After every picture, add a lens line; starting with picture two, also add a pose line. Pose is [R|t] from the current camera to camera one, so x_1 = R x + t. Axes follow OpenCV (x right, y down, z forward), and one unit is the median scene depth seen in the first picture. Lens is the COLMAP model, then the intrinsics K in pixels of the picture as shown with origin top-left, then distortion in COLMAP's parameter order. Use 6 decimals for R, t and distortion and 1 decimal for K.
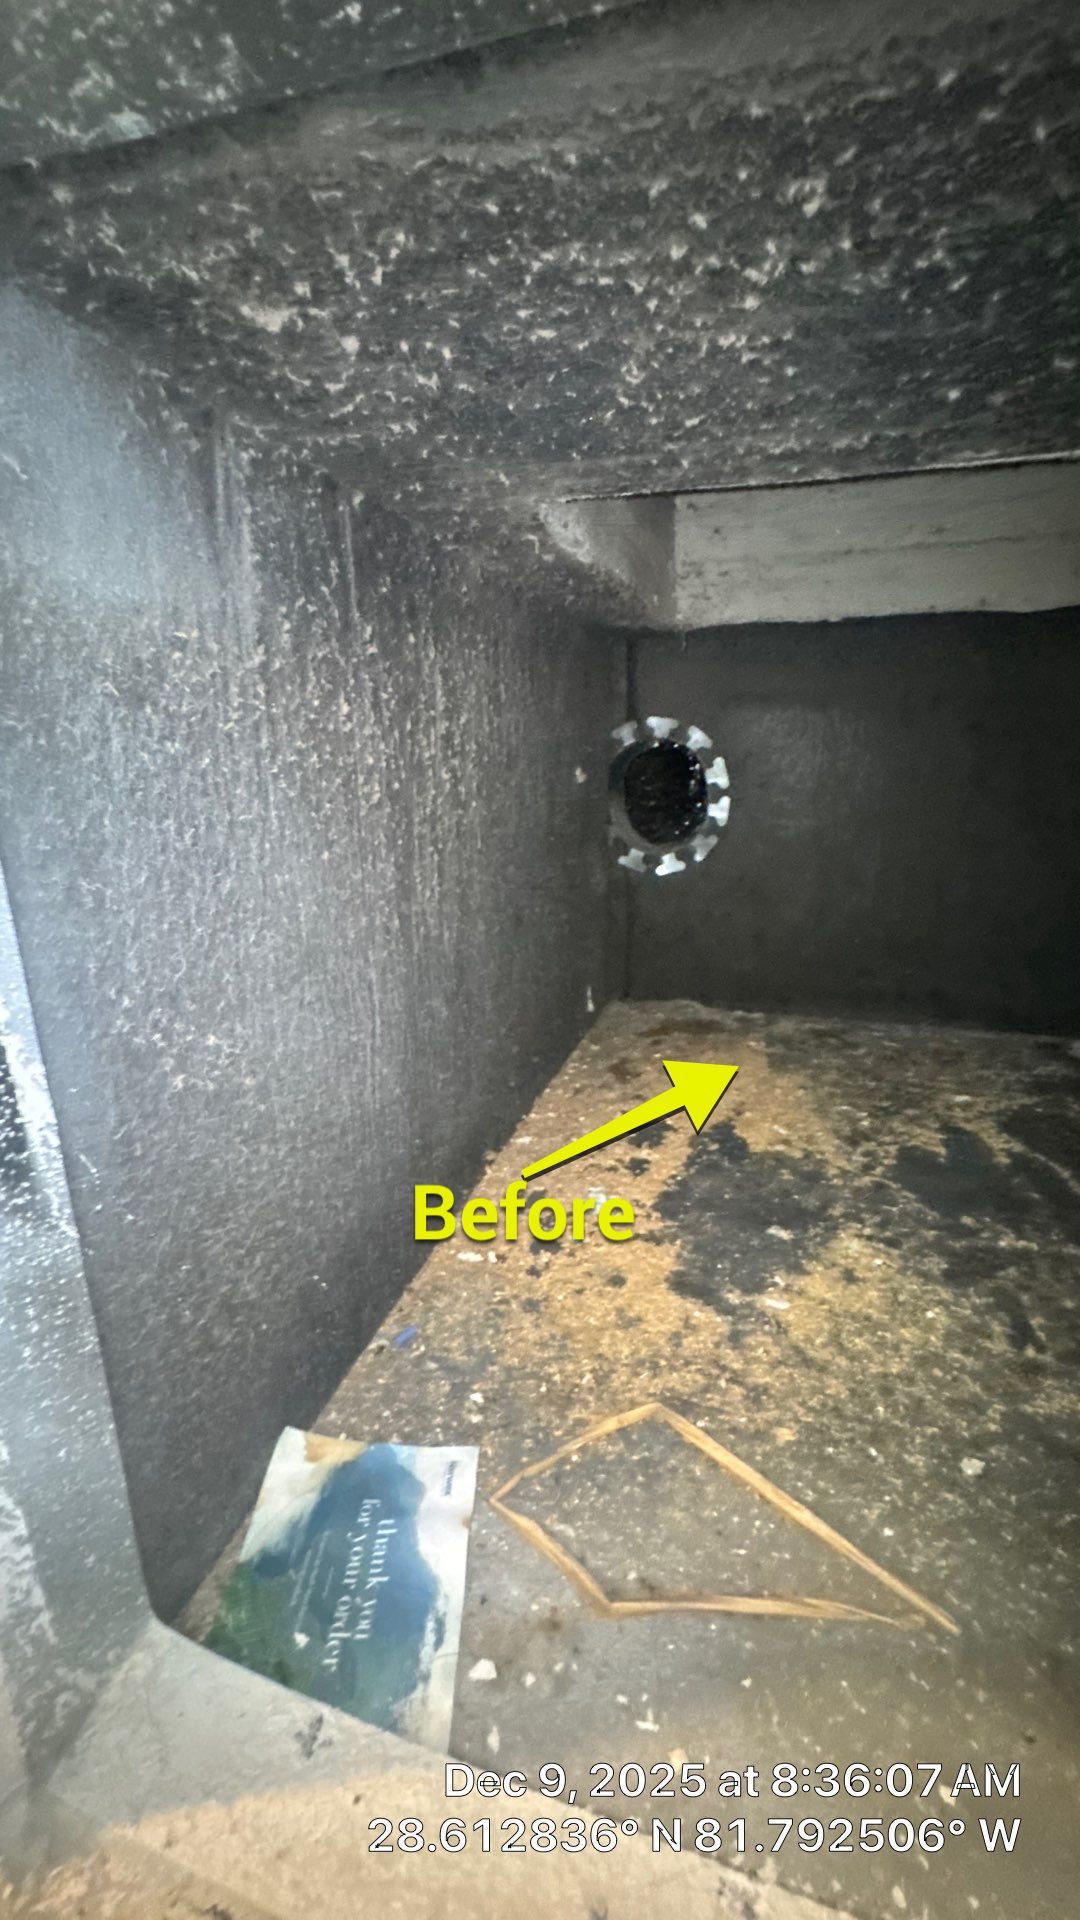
lens RADIAL K [[768.8, 0, 537.8], [0, 768.8, 958.1], [0, 0, 1]] dist [-0.004886, 0.000736]
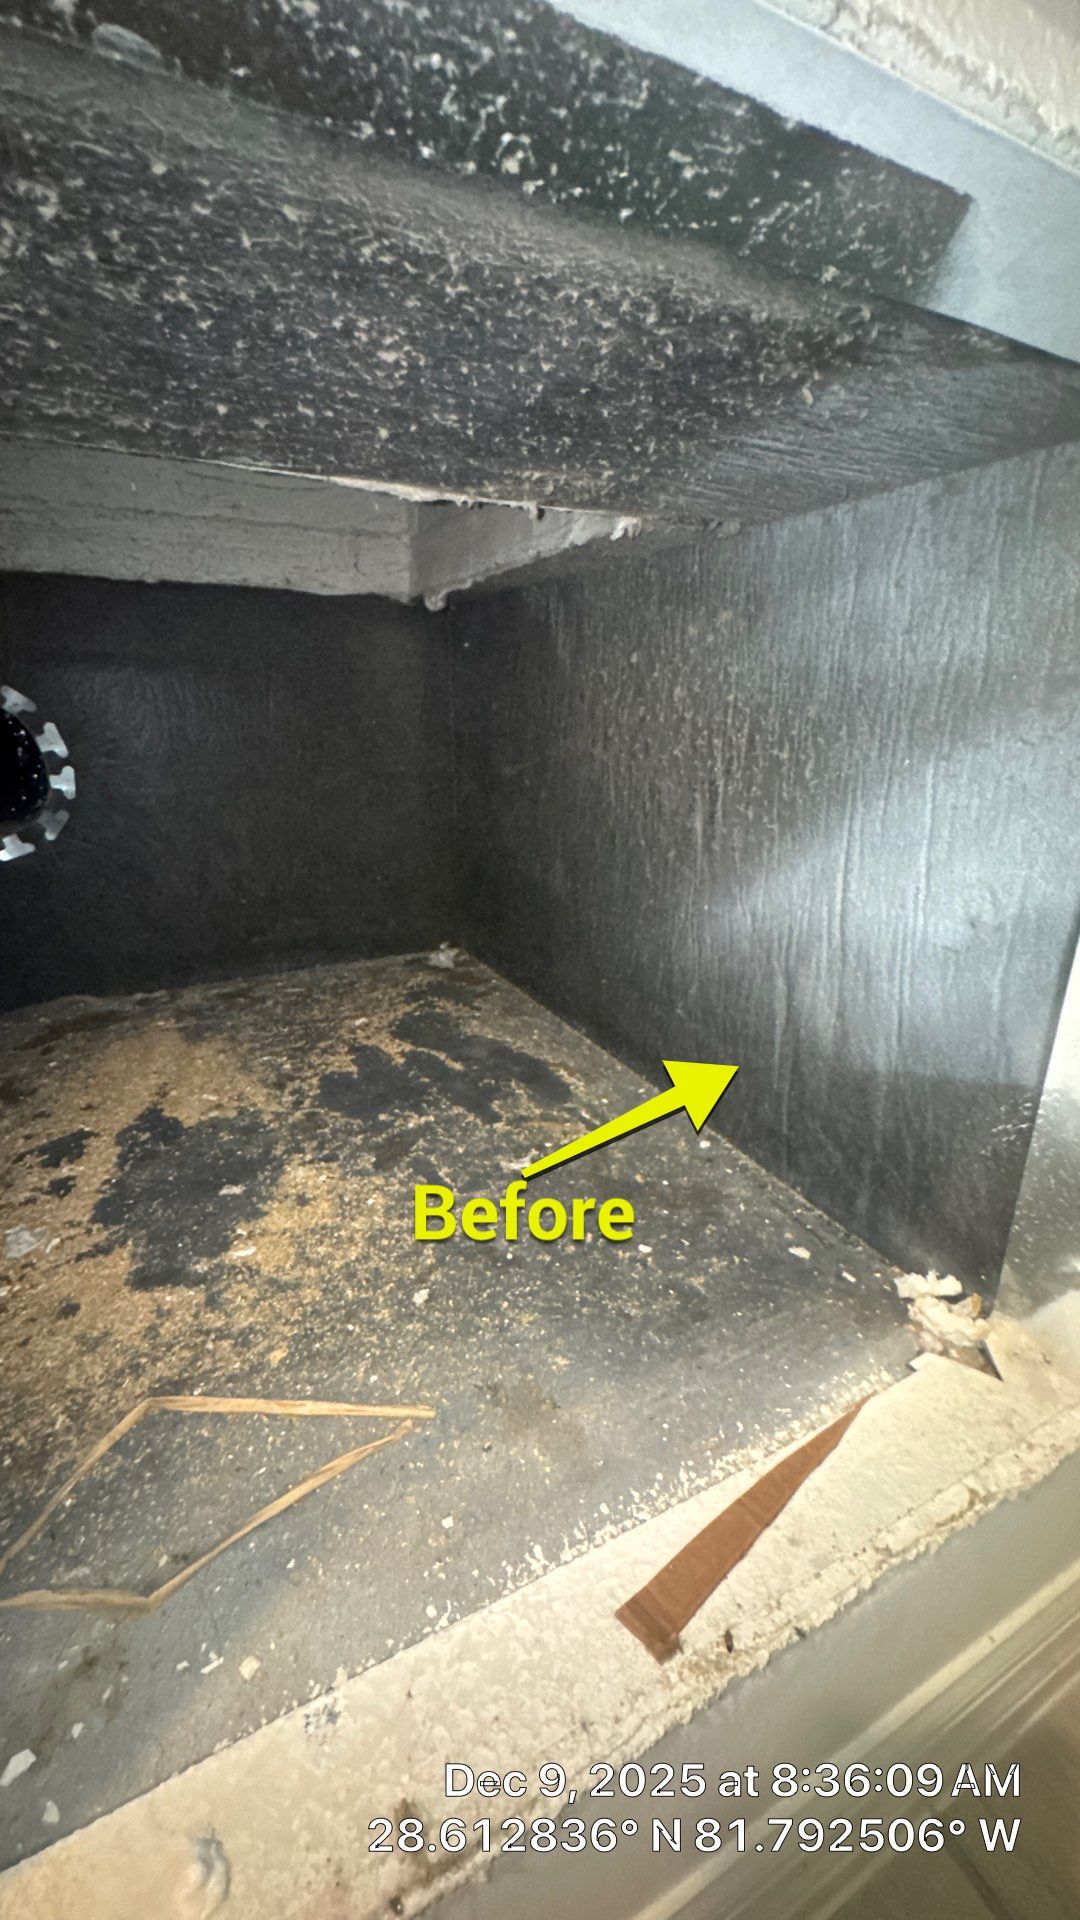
lens RADIAL K [[768.8, 0, 542.5], [0, 768.8, 958.2], [0, 0, 1]] dist [-0.004886, 0.000736]
pose [[0.710613, -0.205206, 0.672993, -0.028023], [0.170819, 0.978222, 0.117908, -0.001119], [-0.682532, 0.031173, 0.730190, -0.073181]]
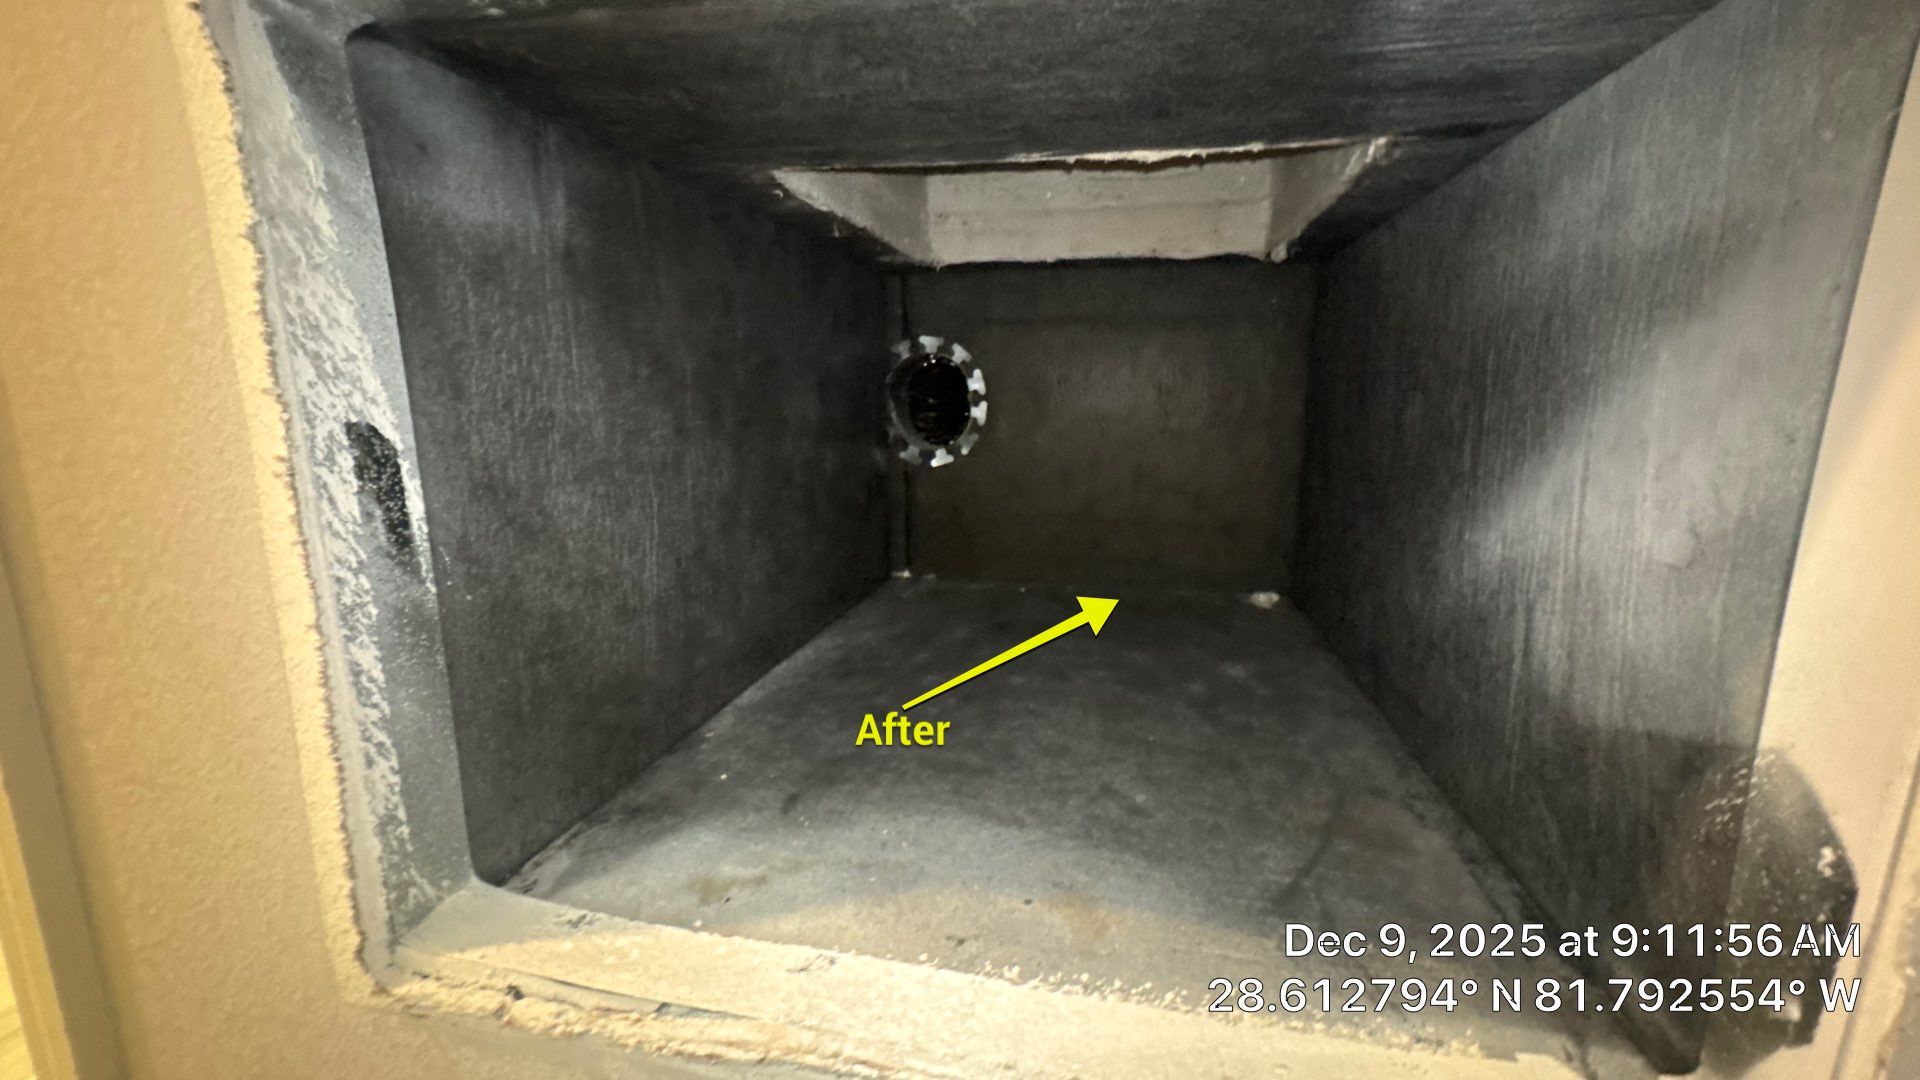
lens RADIAL K [[768.8, 0, 960.7], [0, 768.8, 537.8], [0, 0, 1]] dist [-0.004886, 0.000736]
pose [[0.995489, -0.003432, 0.094816, 0.210707], [0.010497, 0.997195, -0.074114, 0.218572], [-0.094296, 0.074775, 0.992732, -0.433186]]
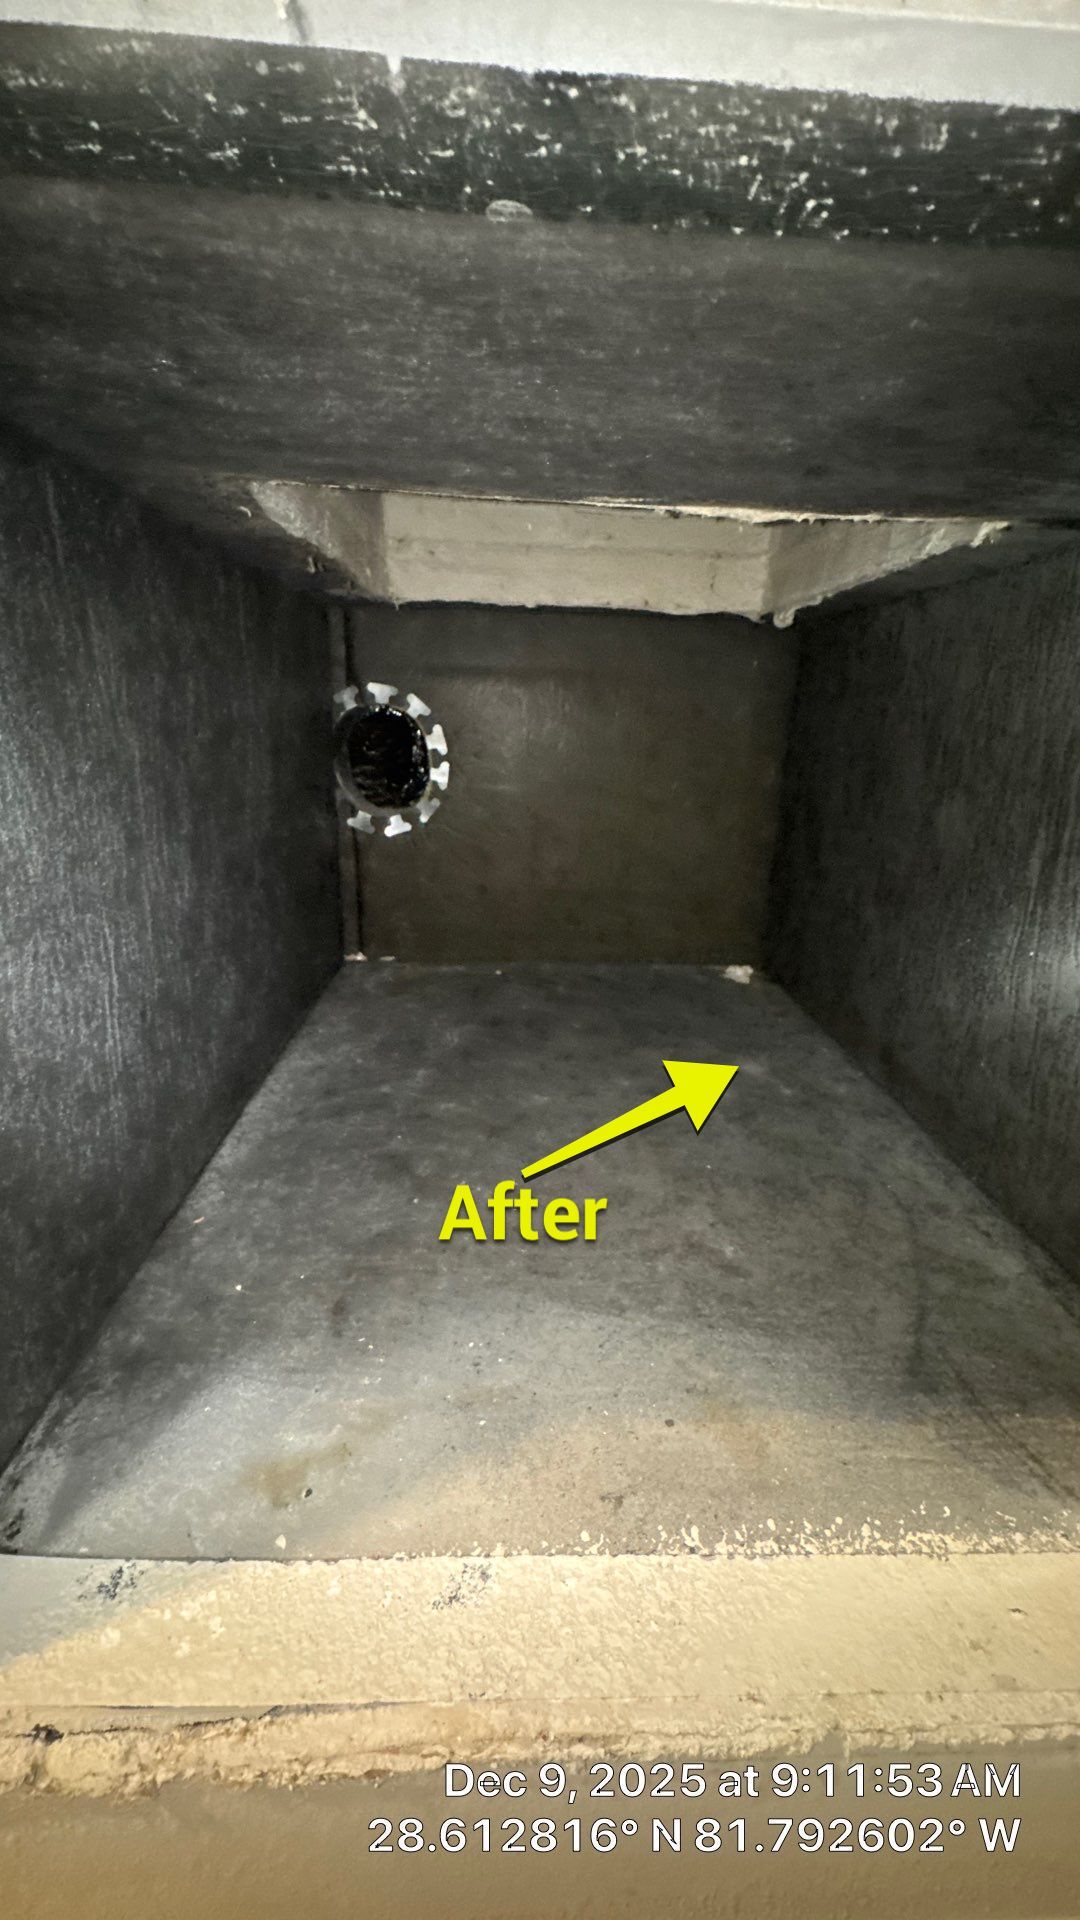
lens RADIAL K [[768.8, 0, 539.6], [0, 768.8, 957.9], [0, 0, 1]] dist [-0.004886, 0.000736]
pose [[0.941283, -0.059558, 0.332324, -0.013129], [0.045088, 0.997676, 0.051089, 0.033588], [-0.334594, -0.033106, 0.941781, -0.159153]]
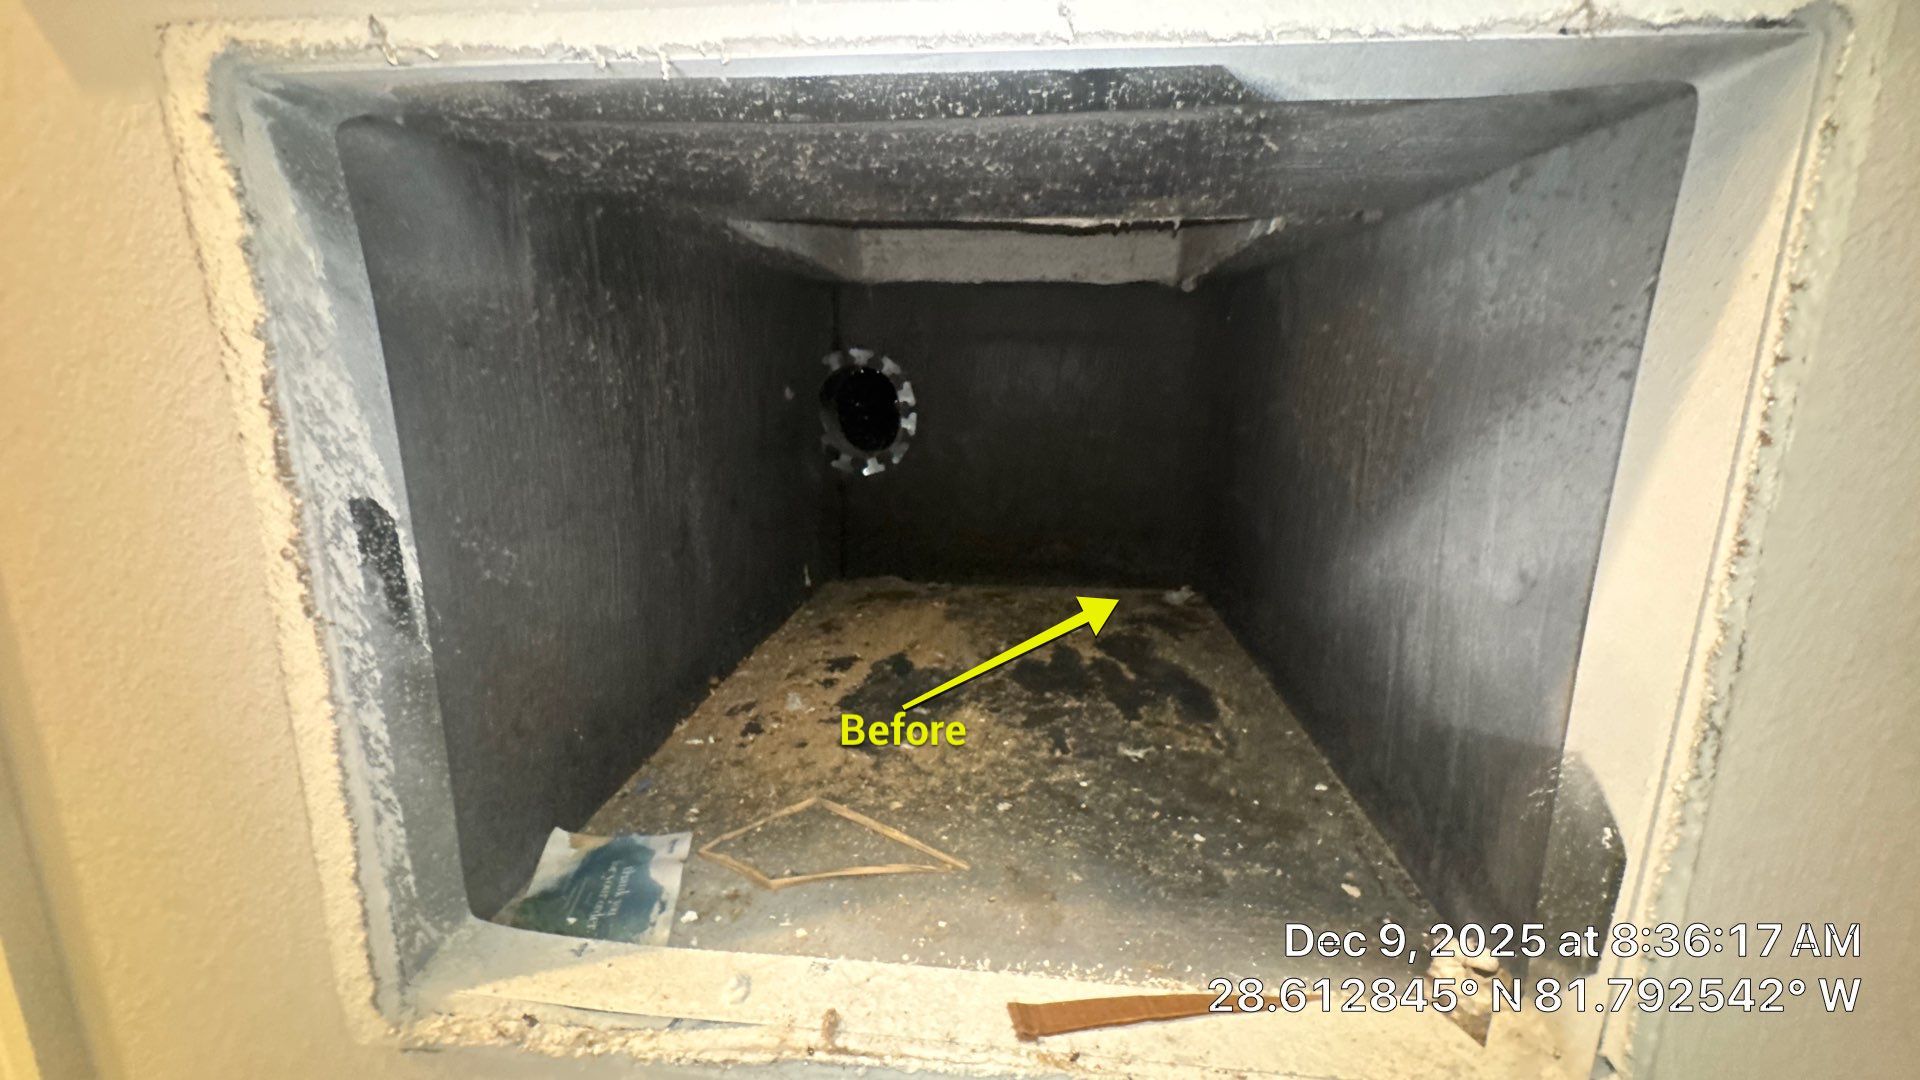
lens RADIAL K [[768.8, 0, 961.2], [0, 768.8, 537.1], [0, 0, 1]] dist [-0.004886, 0.000736]
pose [[0.977695, -0.024403, 0.208606, 0.120977], [0.035133, 0.998235, -0.047890, 0.132712], [-0.207069, 0.054151, 0.976827, -0.545012]]
